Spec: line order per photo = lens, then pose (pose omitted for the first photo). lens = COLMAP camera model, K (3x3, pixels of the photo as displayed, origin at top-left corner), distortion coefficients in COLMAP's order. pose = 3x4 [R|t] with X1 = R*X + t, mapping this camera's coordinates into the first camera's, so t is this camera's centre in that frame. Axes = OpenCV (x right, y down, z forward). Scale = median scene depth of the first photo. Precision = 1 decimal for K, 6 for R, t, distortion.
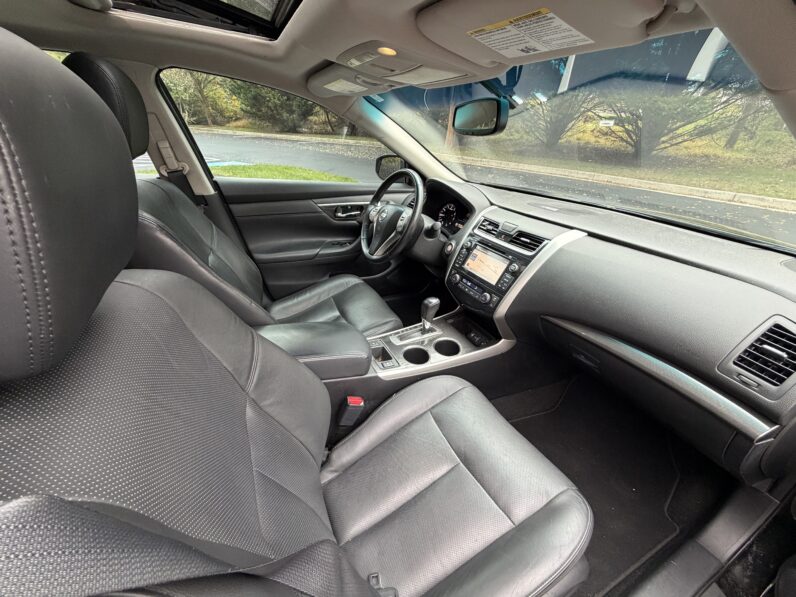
lens RADIAL K [[308.3, 0, 399.5], [0, 308.3, 296.0], [0, 0, 1]] dist [0.000130, 0.000032]
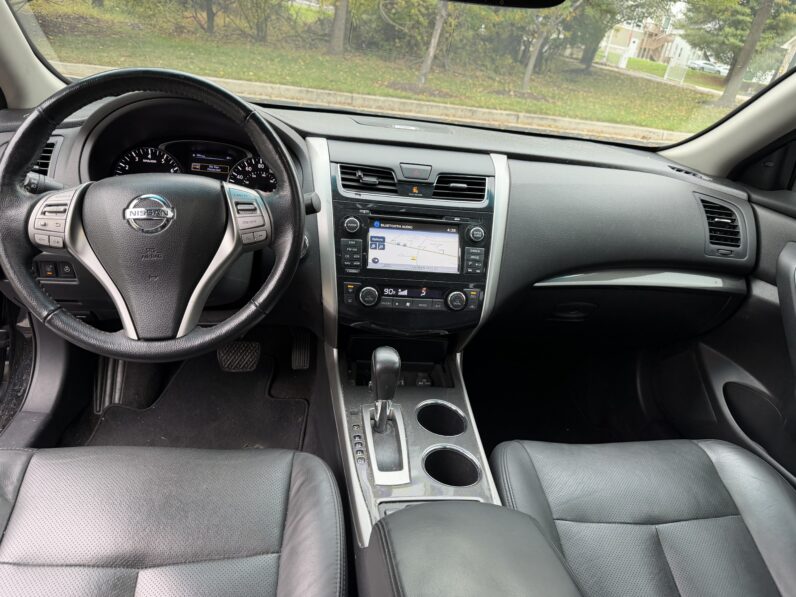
lens RADIAL K [[561.0, 0, 398.0], [0, 561.0, 298.5], [0, 0, 1]] dist [0.122594, -0.209808]
pose [[0.334824, -0.379564, 0.862452, -0.651118], [0.351580, 0.899508, 0.259380, -0.305803], [-0.874234, 0.216374, 0.434624, 0.664401]]
